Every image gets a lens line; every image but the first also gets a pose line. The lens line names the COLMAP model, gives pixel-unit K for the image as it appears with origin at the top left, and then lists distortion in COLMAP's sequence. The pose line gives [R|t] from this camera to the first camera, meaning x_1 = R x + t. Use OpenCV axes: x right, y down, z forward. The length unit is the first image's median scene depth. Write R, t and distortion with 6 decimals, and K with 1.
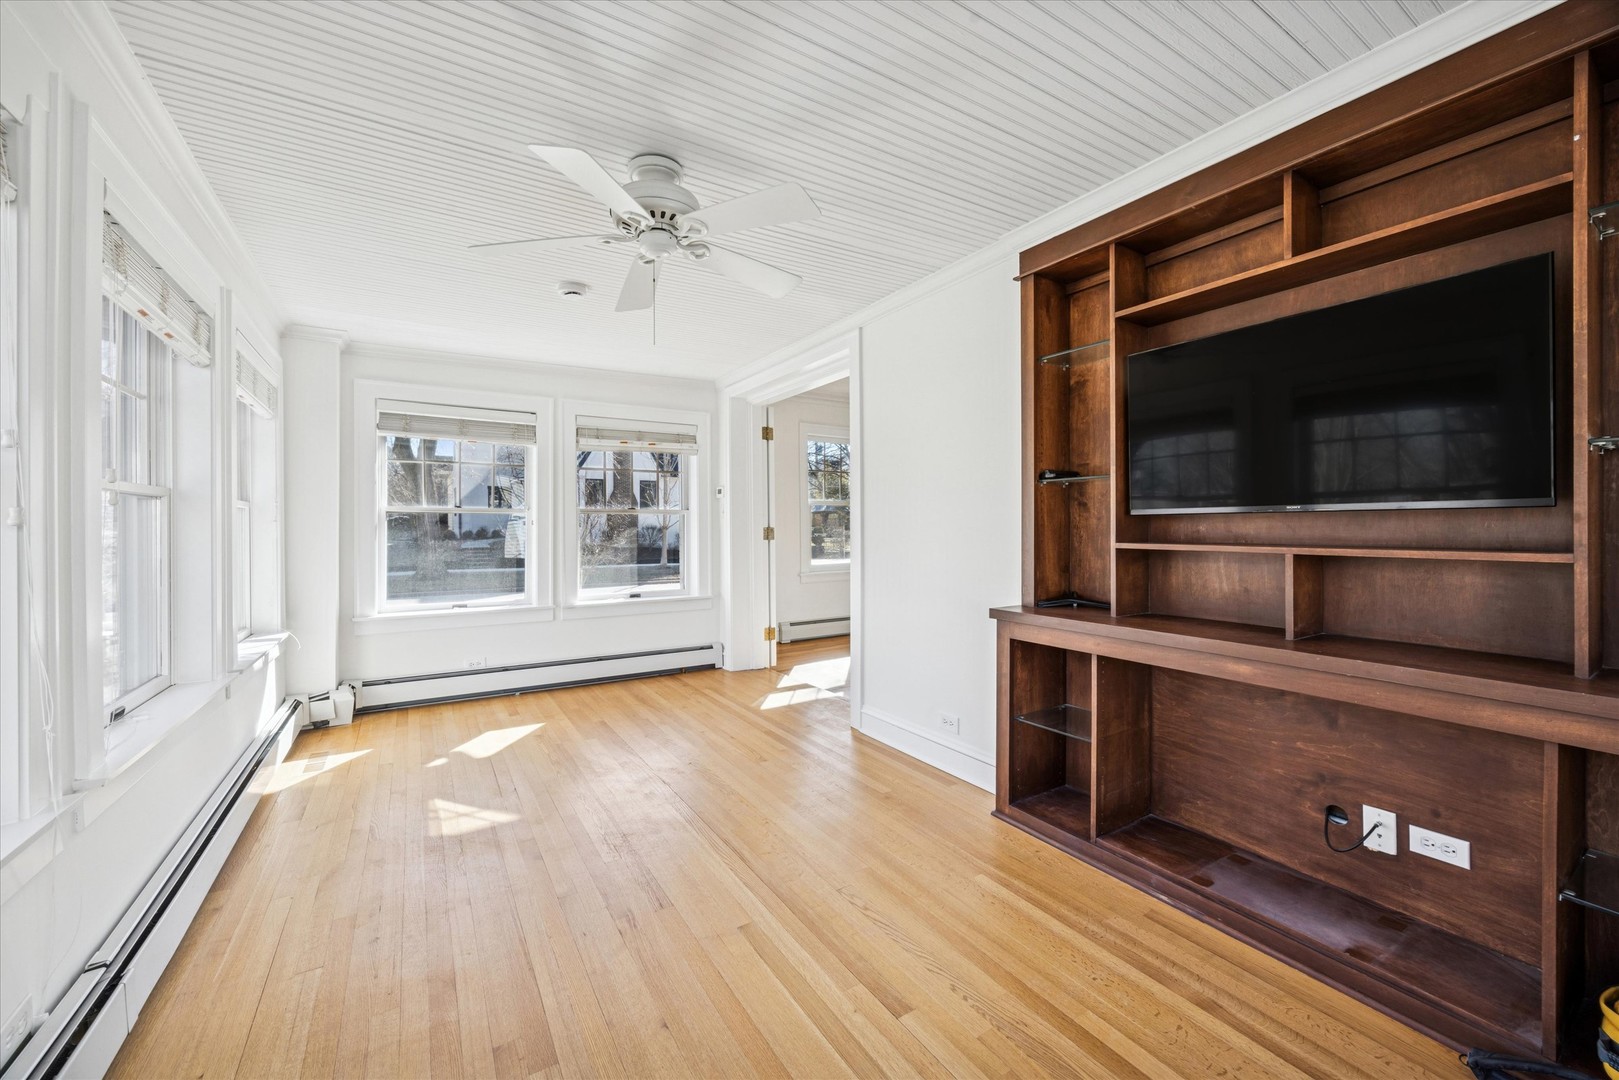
lens RADIAL K [[628.3, 0, 806.2], [0, 628.3, 527.3], [0, 0, 1]] dist [0.000606, -0.000032]
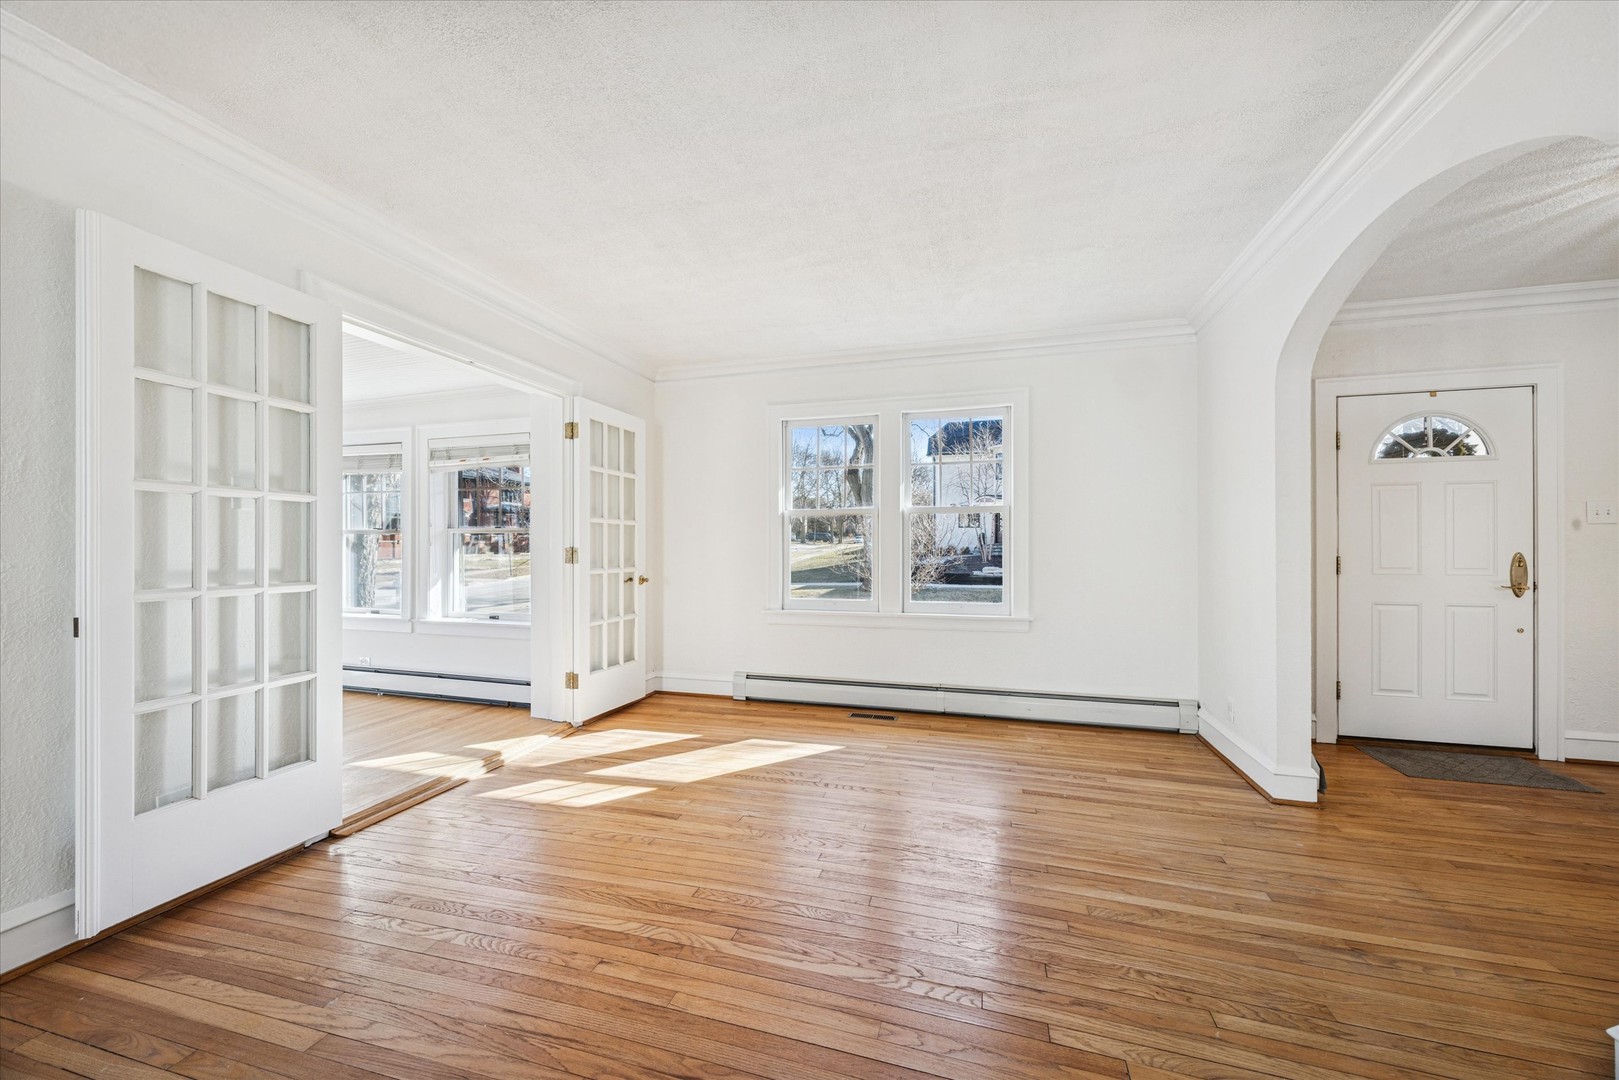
lens RADIAL K [[616.7, 0, 804.5], [0, 616.7, 543.6], [0, 0, 1]] dist [-0.003656, 0.000150]
pose [[0.662375, 0.001750, -0.749171, 0.754343], [-0.004973, 0.999986, -0.002061, -0.005198], [0.749156, 0.005091, 0.662374, 0.730608]]
